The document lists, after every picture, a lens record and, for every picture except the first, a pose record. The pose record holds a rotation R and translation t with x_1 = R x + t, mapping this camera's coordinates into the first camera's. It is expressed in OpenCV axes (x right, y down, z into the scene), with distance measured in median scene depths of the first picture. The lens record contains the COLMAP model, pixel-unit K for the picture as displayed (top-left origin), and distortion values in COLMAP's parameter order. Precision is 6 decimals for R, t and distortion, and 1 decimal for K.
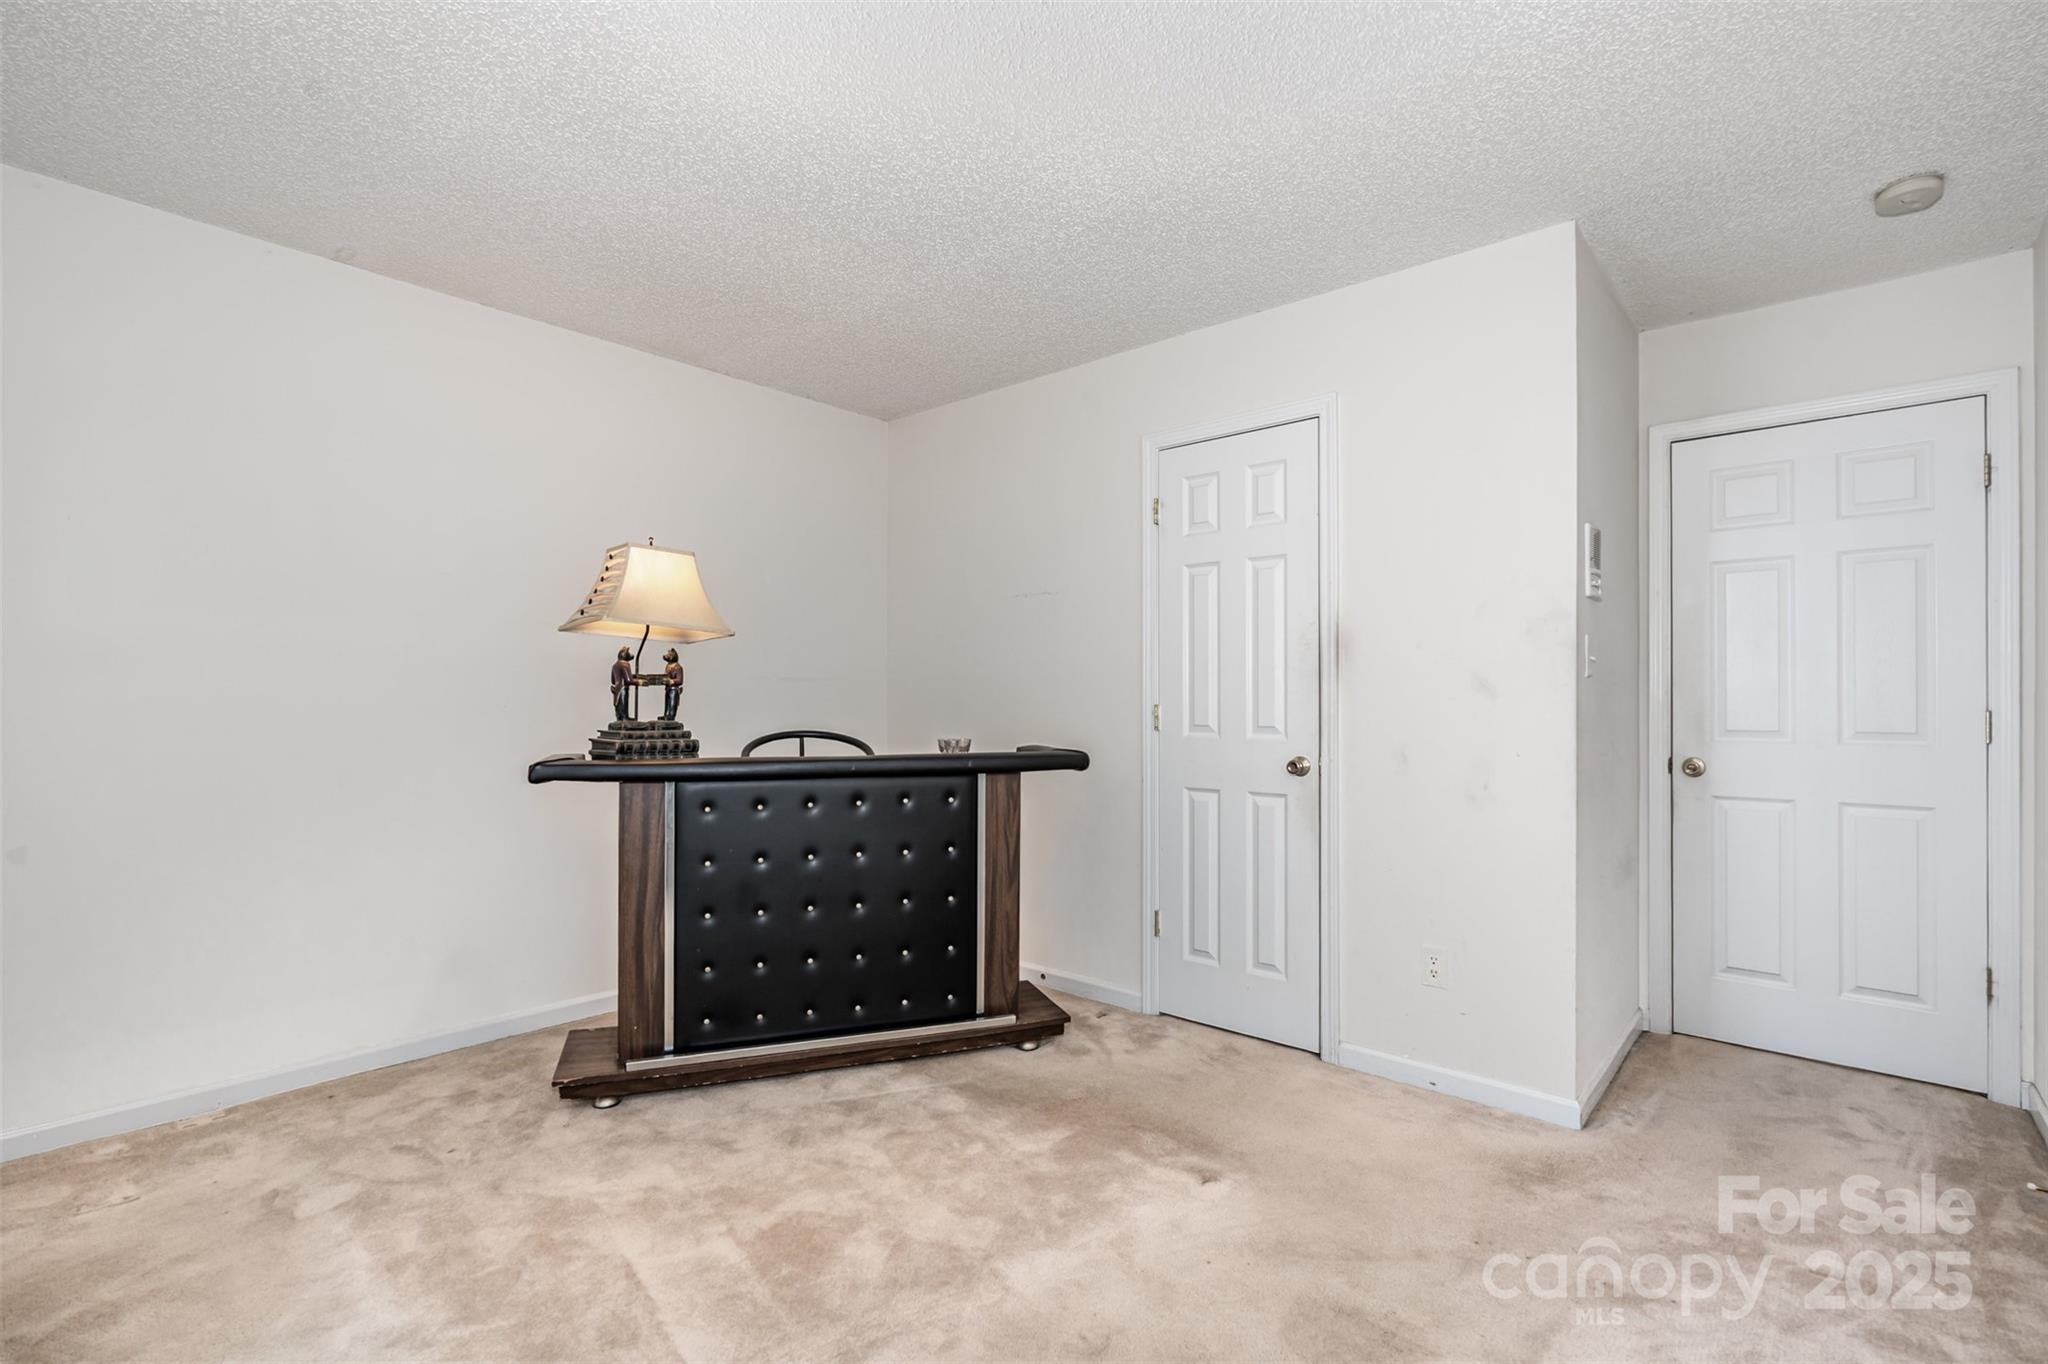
lens RADIAL K [[943.2, 0, 1027.5], [0, 943.2, 685.8], [0, 0, 1]] dist [0.002273, 0.001120]
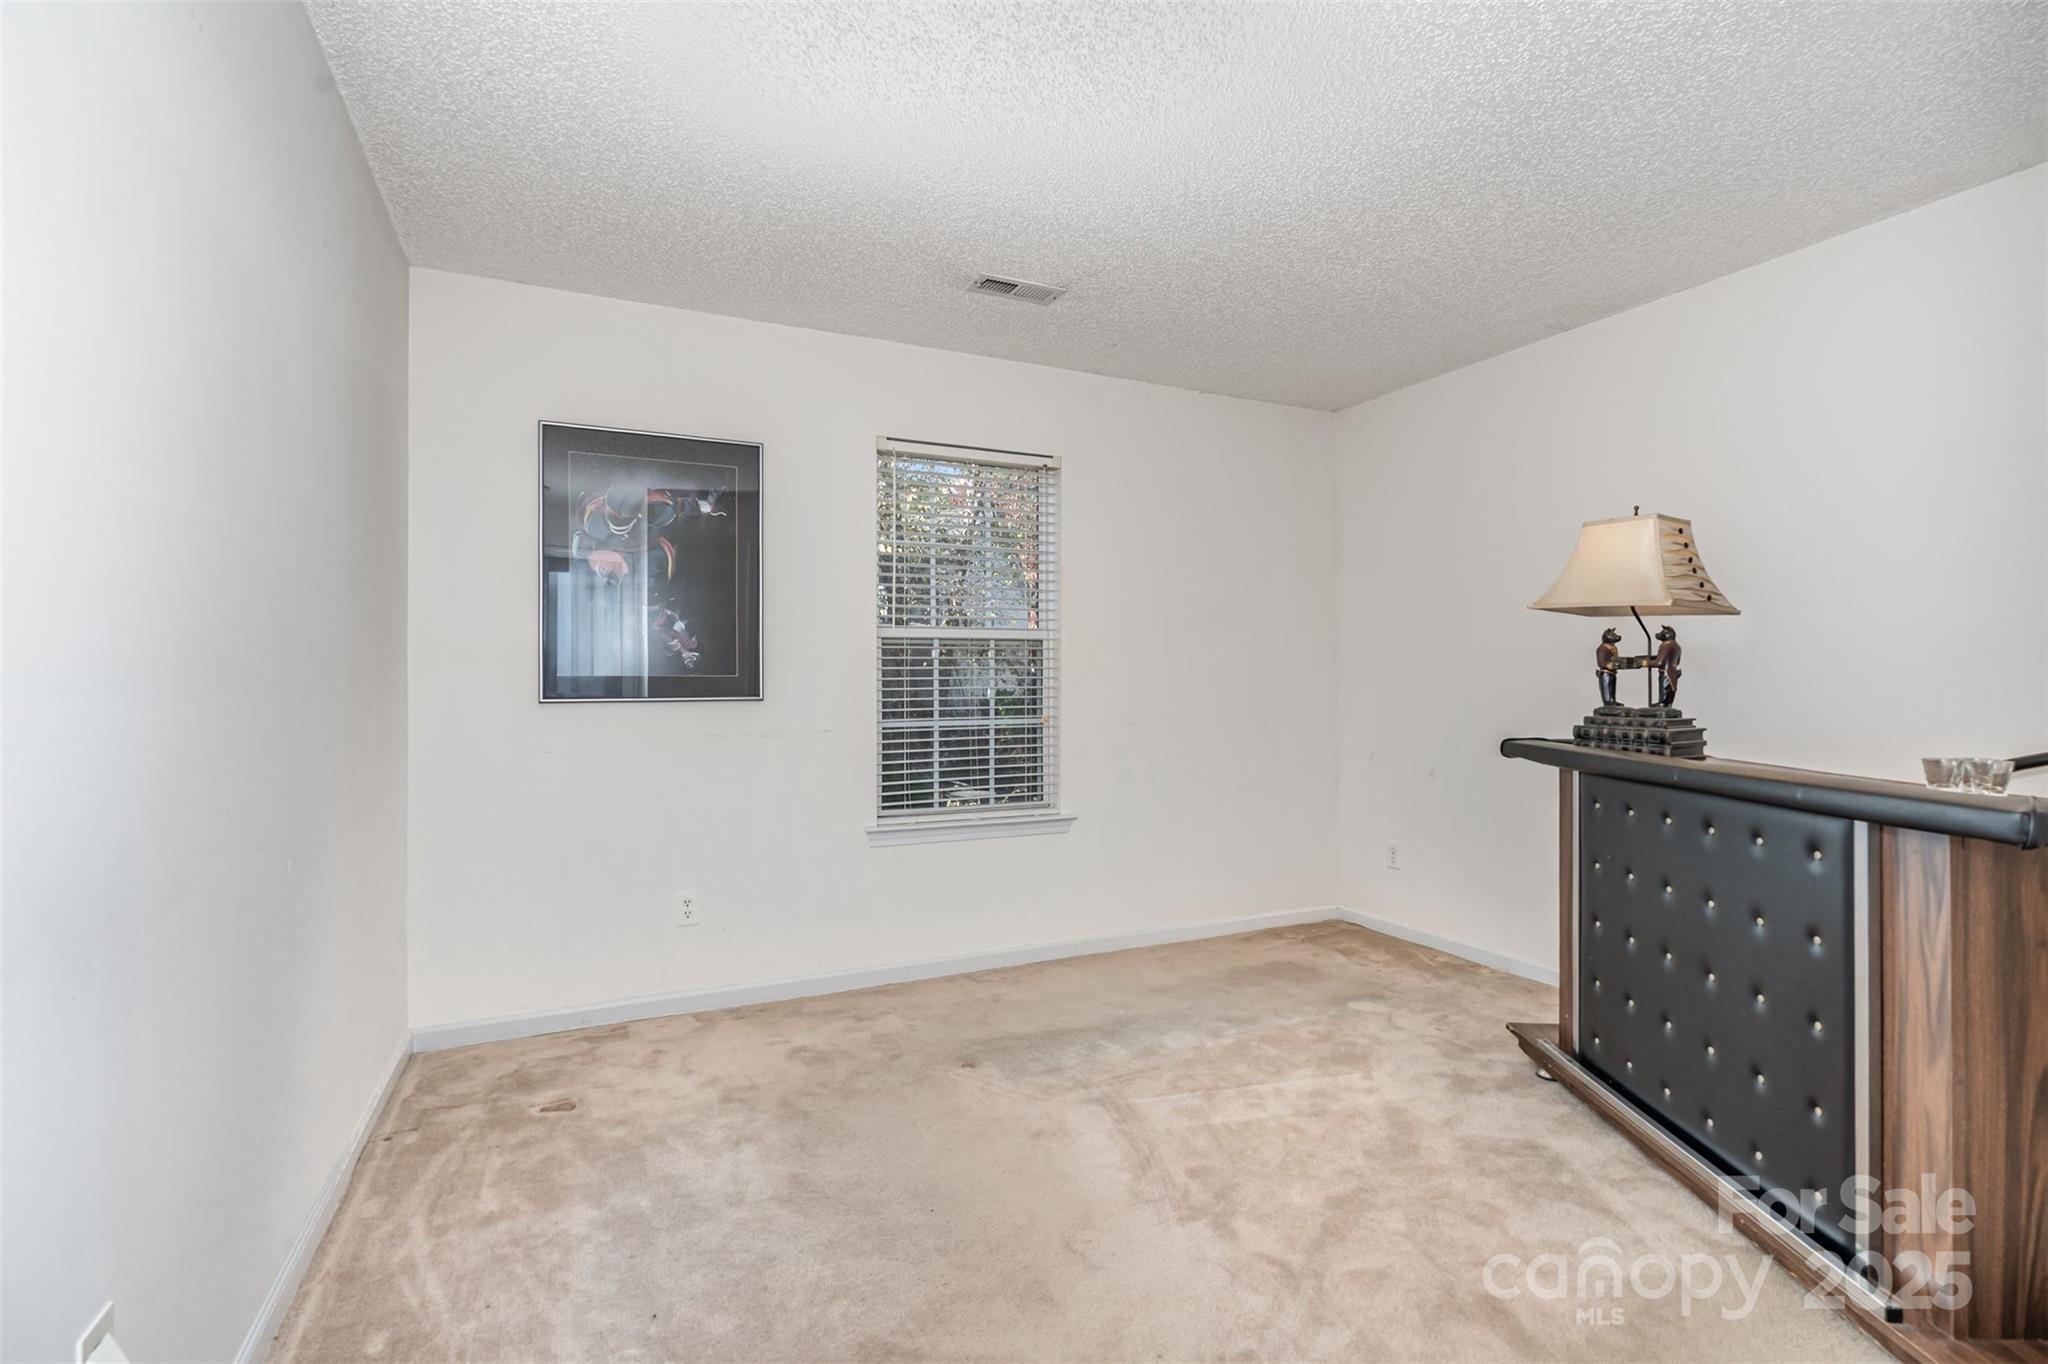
lens RADIAL K [[943.2, 0, 1027.5], [0, 943.2, 685.8], [0, 0, 1]] dist [0.002273, 0.001120]
pose [[-0.403535, 0.000373, -0.914964, 0.672133], [0.017556, 0.999819, -0.007336, 0.012927], [0.914796, -0.019023, -0.403469, 0.833353]]
